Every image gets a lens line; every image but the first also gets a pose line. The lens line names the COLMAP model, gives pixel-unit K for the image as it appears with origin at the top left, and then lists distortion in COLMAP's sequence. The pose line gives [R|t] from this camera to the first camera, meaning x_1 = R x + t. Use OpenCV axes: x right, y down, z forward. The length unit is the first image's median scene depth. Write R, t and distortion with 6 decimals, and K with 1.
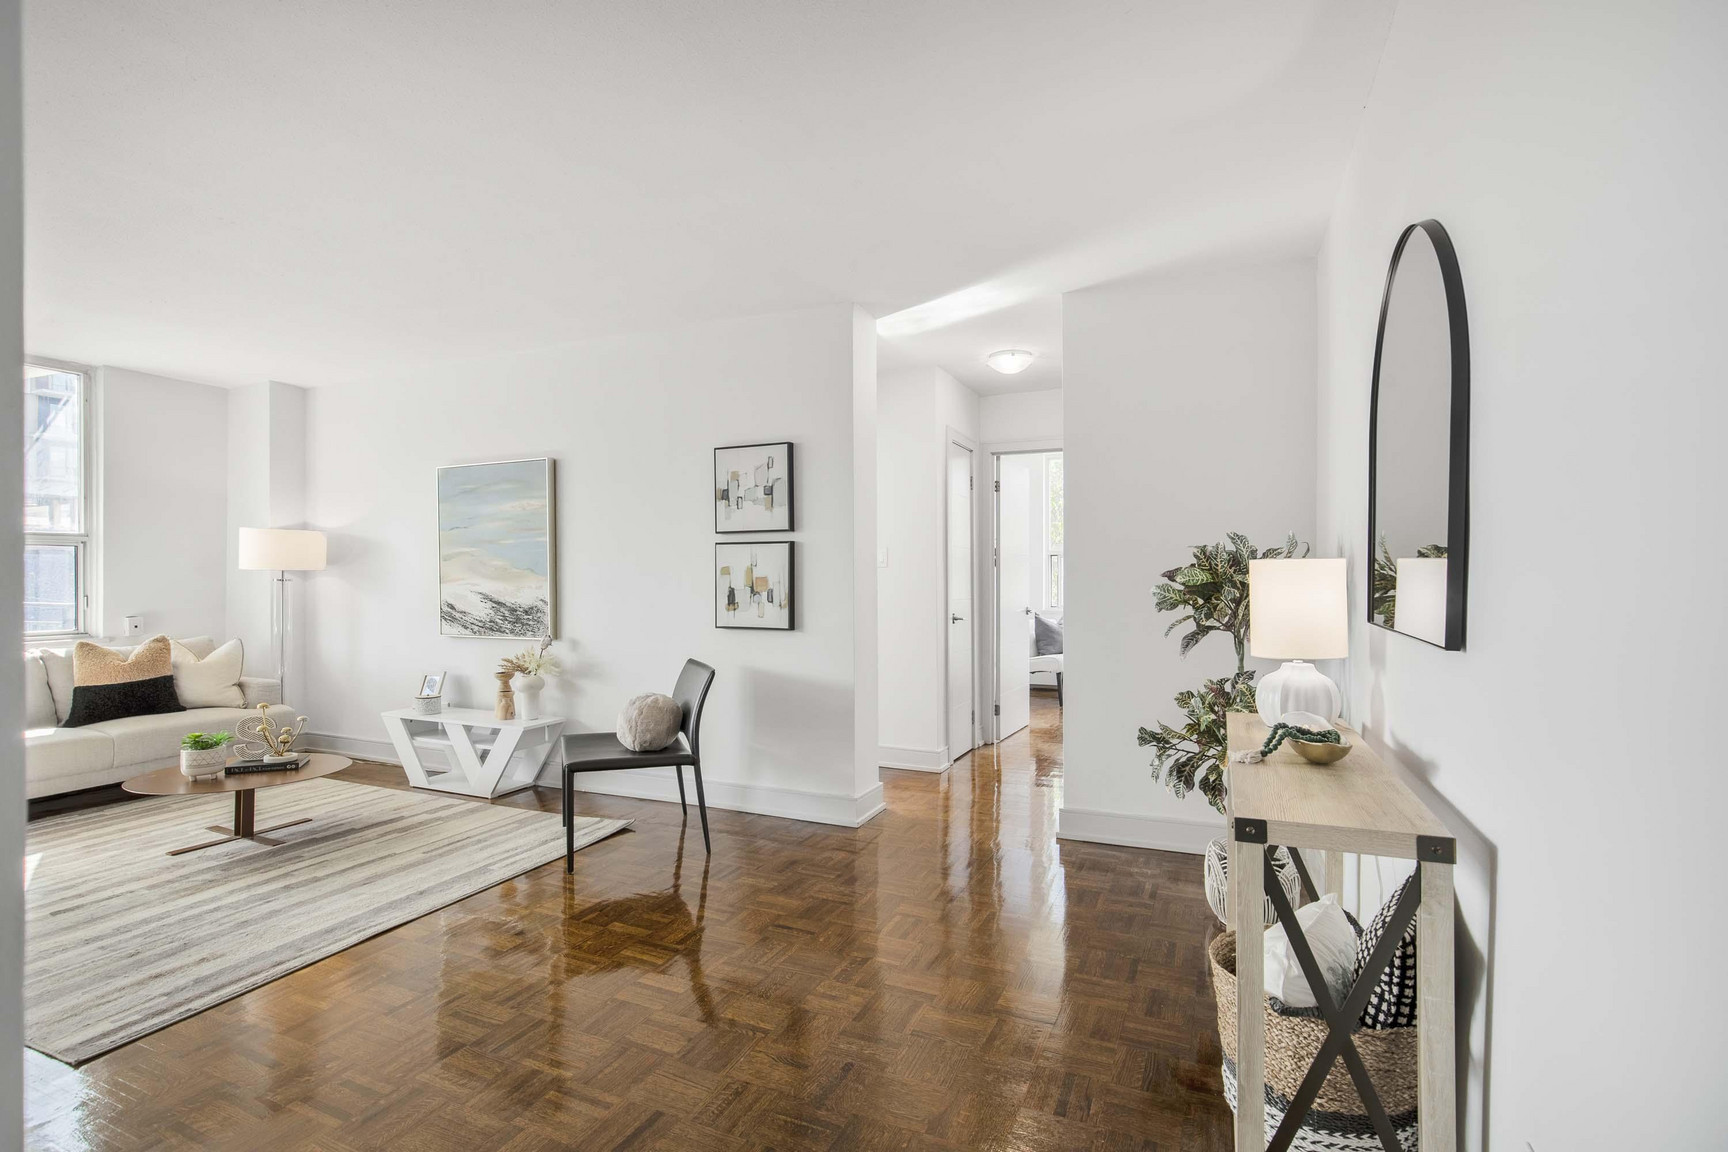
lens RADIAL K [[801.0, 0, 893.5], [0, 801.0, 580.0], [0, 0, 1]] dist [-0.021589, 0.002098]
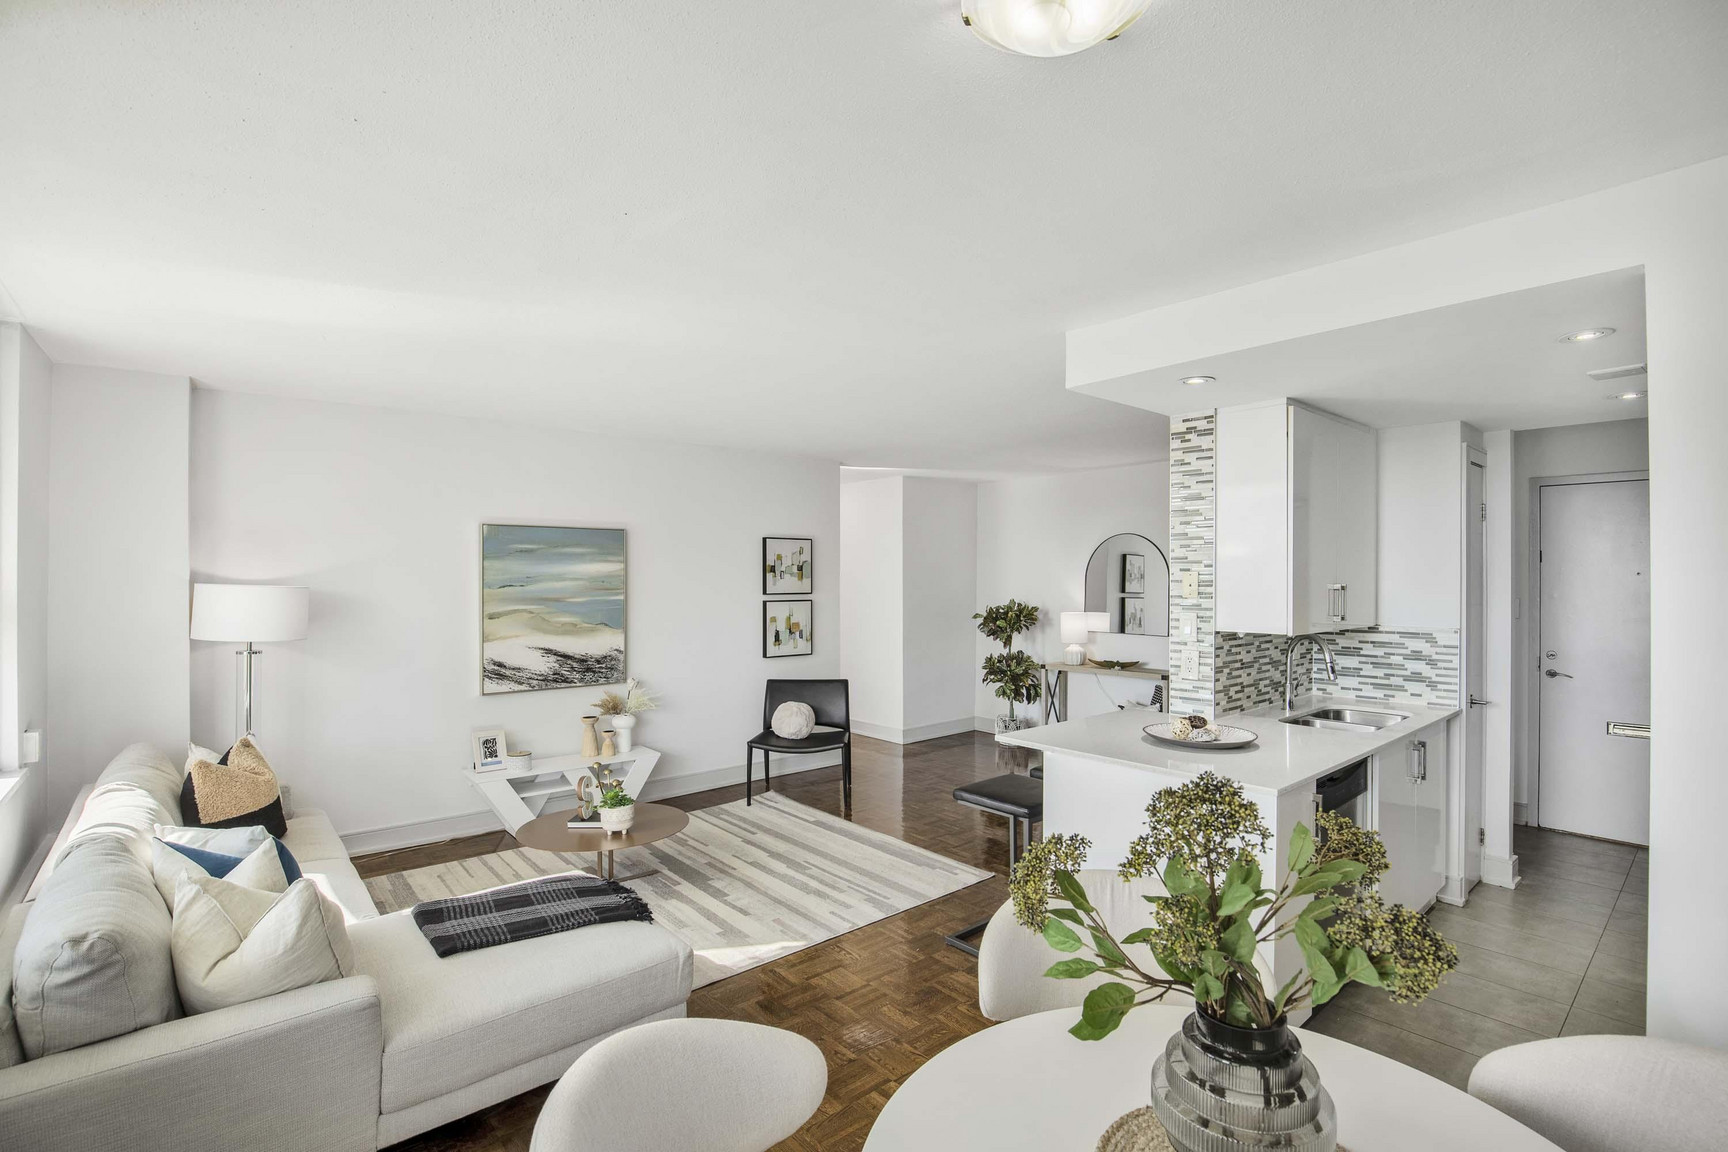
lens RADIAL K [[801.0, 0, 891.9], [0, 801.0, 570.4], [0, 0, 1]] dist [-0.021589, 0.002098]
pose [[0.430222, 0.008456, 0.902684, -1.354101], [-0.001746, 0.999962, -0.008535, -0.083778], [-0.902722, 0.002095, 0.430220, 0.133906]]
